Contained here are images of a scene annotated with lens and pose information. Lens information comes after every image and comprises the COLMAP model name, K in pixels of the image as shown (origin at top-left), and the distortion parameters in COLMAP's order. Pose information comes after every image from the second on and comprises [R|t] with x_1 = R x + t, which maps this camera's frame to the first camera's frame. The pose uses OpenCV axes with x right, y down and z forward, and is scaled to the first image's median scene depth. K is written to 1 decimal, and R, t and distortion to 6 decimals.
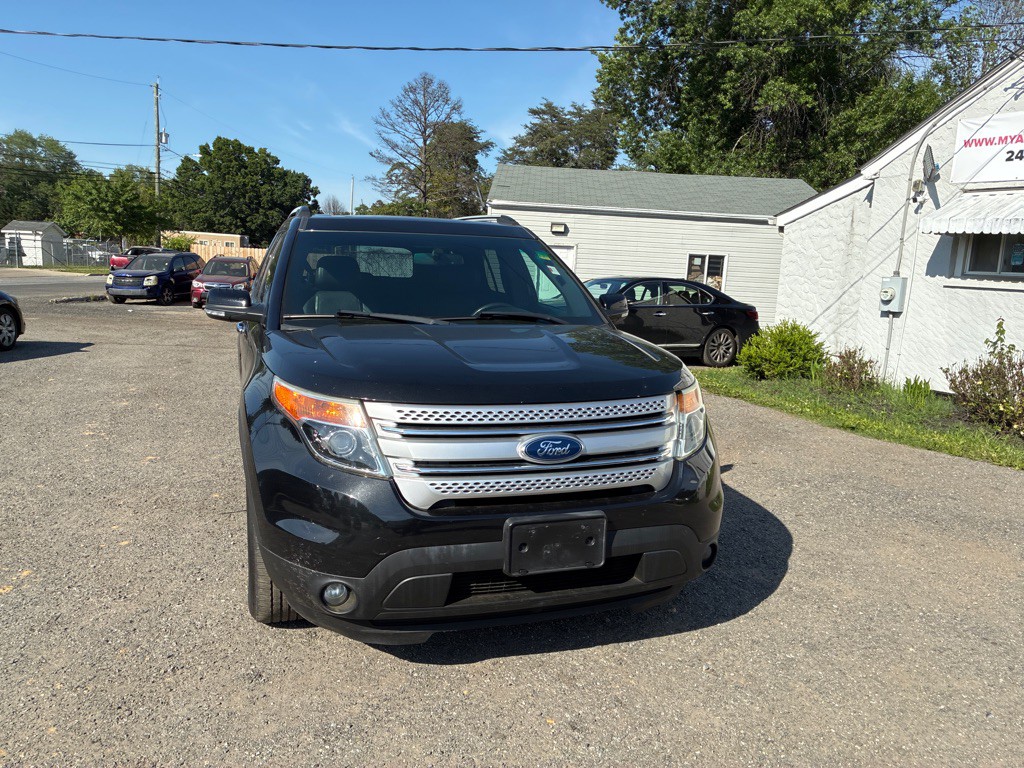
lens RADIAL K [[774.8, 0, 503.5], [0, 774.8, 391.5], [0, 0, 1]] dist [0.052699, -0.068846]
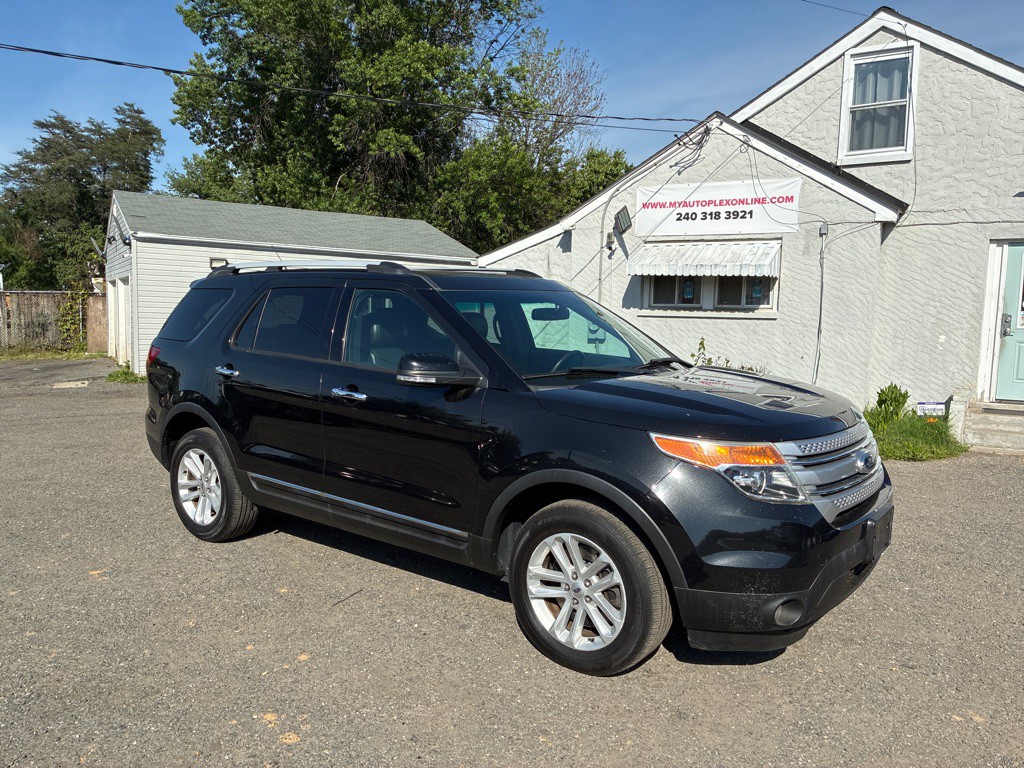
lens RADIAL K [[774.8, 0, 516.9], [0, 774.8, 391.6], [0, 0, 1]] dist [0.052699, -0.068846]
pose [[0.827287, -0.088447, 0.554774, -0.234268], [0.109243, 0.994005, -0.004430, -0.020505], [-0.551056, 0.064270, 0.831990, 0.046859]]
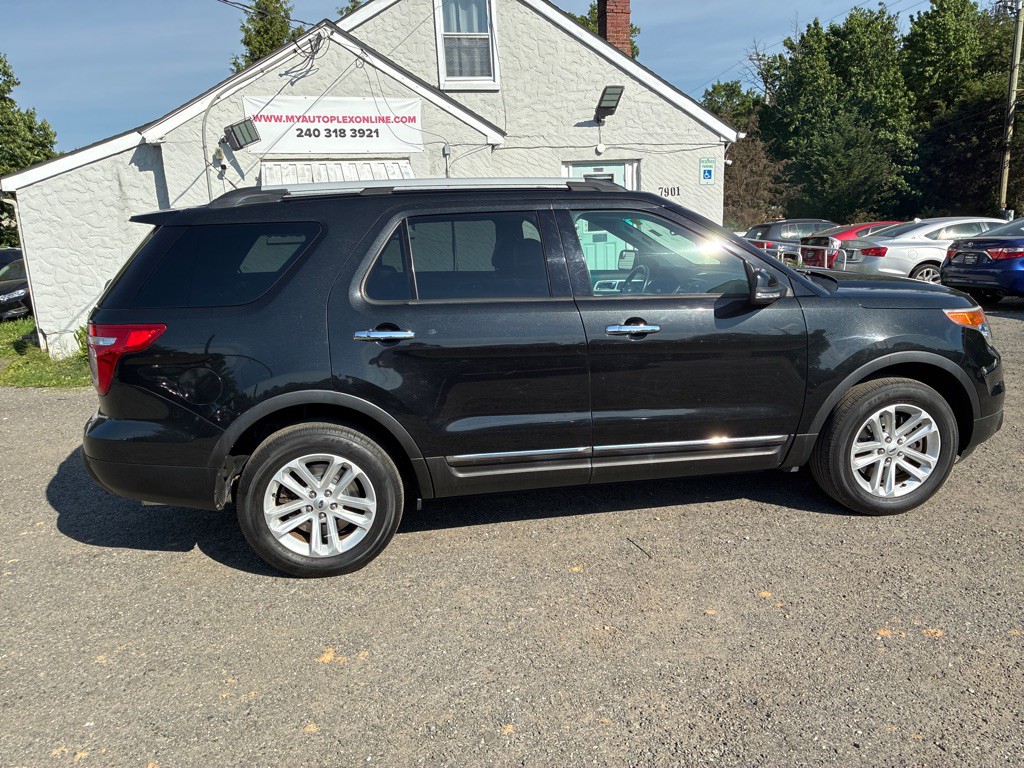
lens RADIAL K [[774.8, 0, 520.9], [0, 774.8, 388.7], [0, 0, 1]] dist [0.052699, -0.068846]
pose [[0.150818, -0.253930, 0.955392, -0.397296], [0.209570, 0.952692, 0.220130, -0.078186], [-0.966092, 0.167022, 0.196899, 0.333387]]
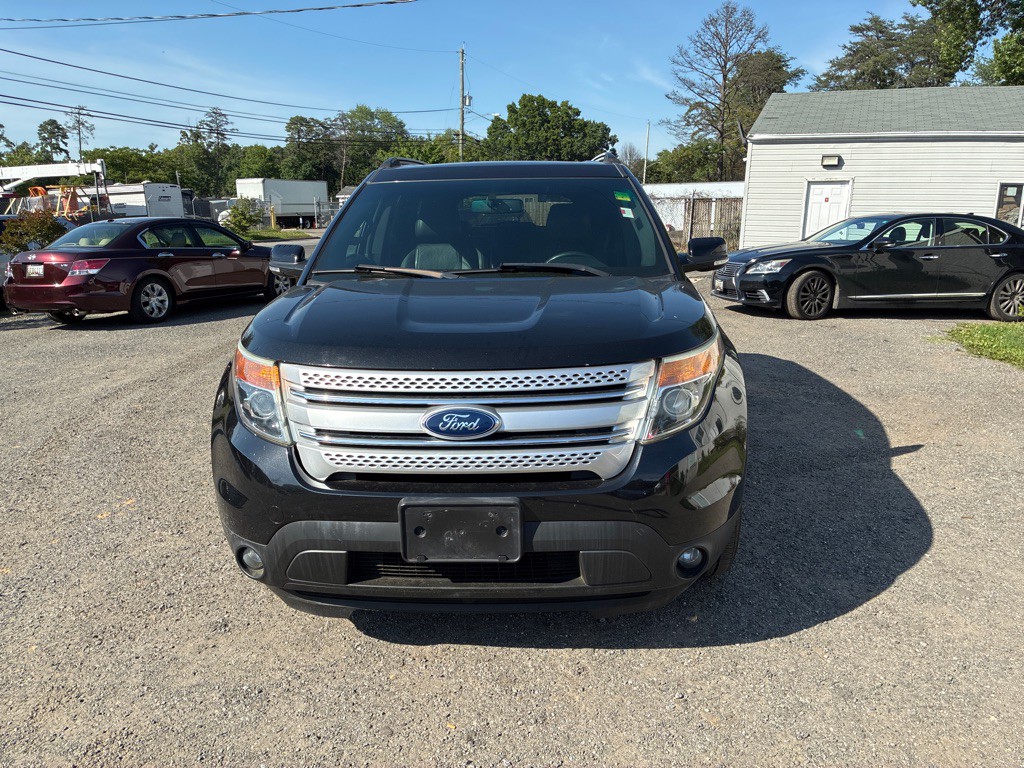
lens RADIAL K [[774.8, 0, 512.8], [0, 774.8, 389.4], [0, 0, 1]] dist [0.052699, -0.068846]
pose [[0.932284, 0.040424, -0.359461, 0.088364], [-0.018157, 0.997713, 0.065110, -0.004397], [0.361271, -0.054174, 0.930886, 0.043948]]
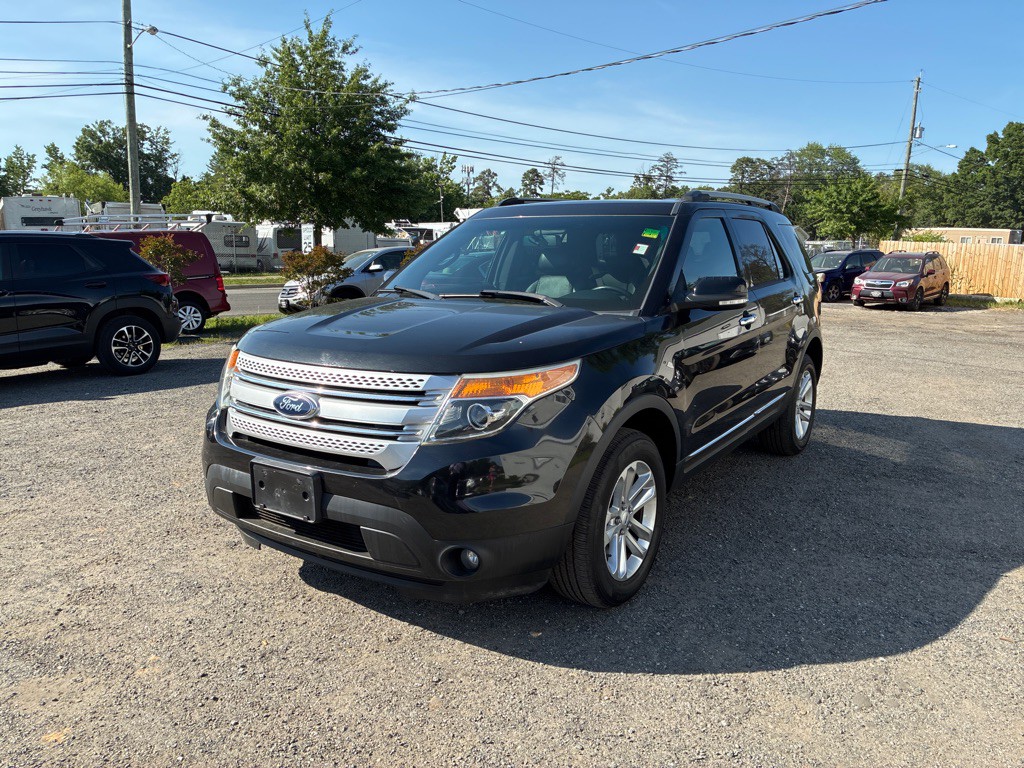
lens RADIAL K [[774.8, 0, 511.0], [0, 774.8, 388.3], [0, 0, 1]] dist [0.052699, -0.068846]
pose [[0.612788, 0.117232, -0.781504, 0.177857], [-0.120780, 0.991210, 0.053985, -0.007657], [0.780963, 0.061308, 0.621561, 0.088212]]
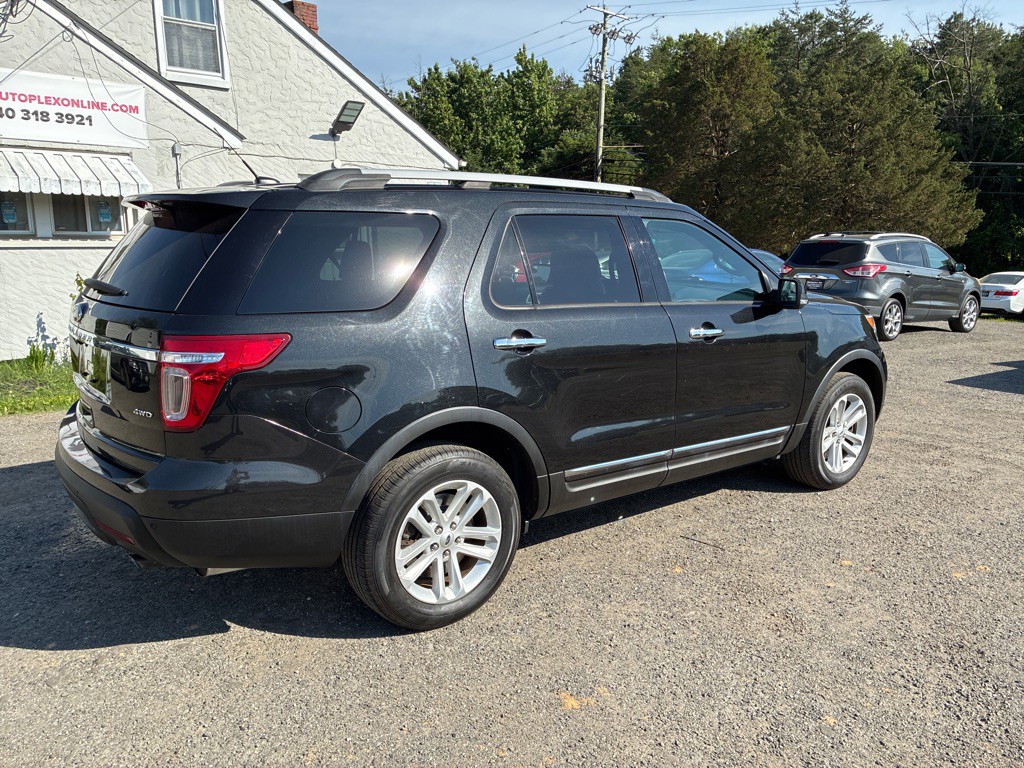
lens RADIAL K [[774.8, 0, 513.3], [0, 774.8, 391.1], [0, 0, 1]] dist [0.052699, -0.068846]
pose [[-0.326609, -0.220945, 0.918972, -0.369654], [0.142880, 0.949578, 0.279084, -0.100470], [-0.934297, 0.222454, -0.278572, 0.502693]]
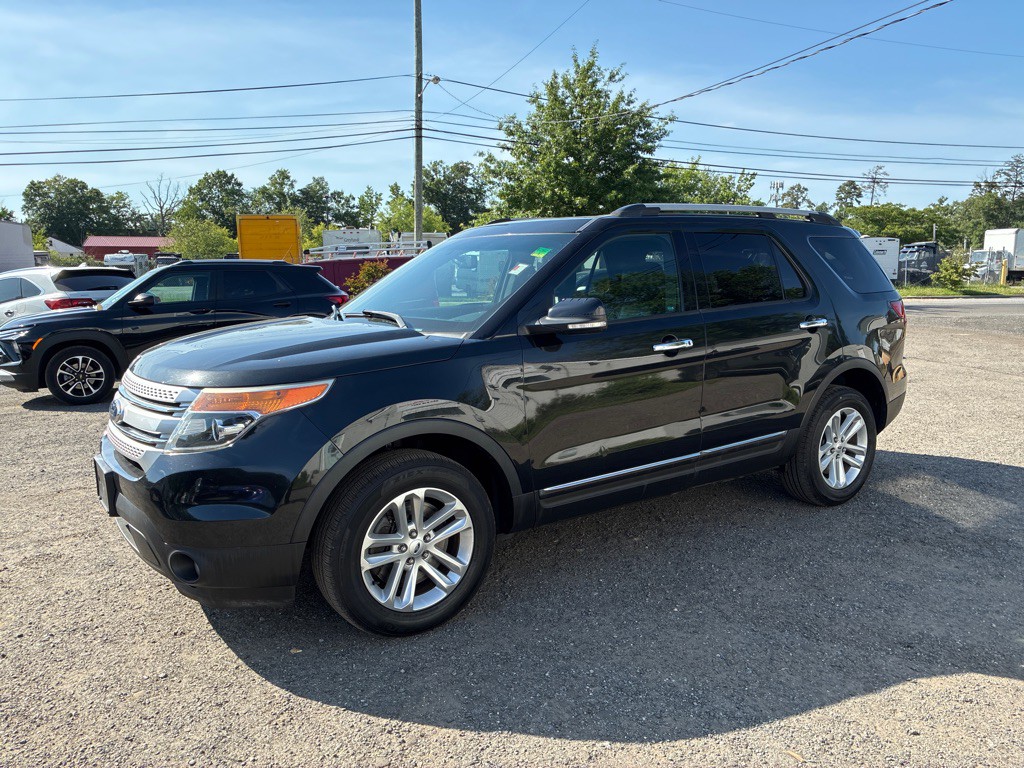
lens RADIAL K [[774.8, 0, 521.0], [0, 774.8, 378.2], [0, 0, 1]] dist [0.052699, -0.068846]
pose [[0.284956, 0.104825, -0.952792, 0.219960], [-0.144785, 0.987305, 0.065321, -0.021477], [0.947543, 0.119337, 0.296515, 0.178079]]
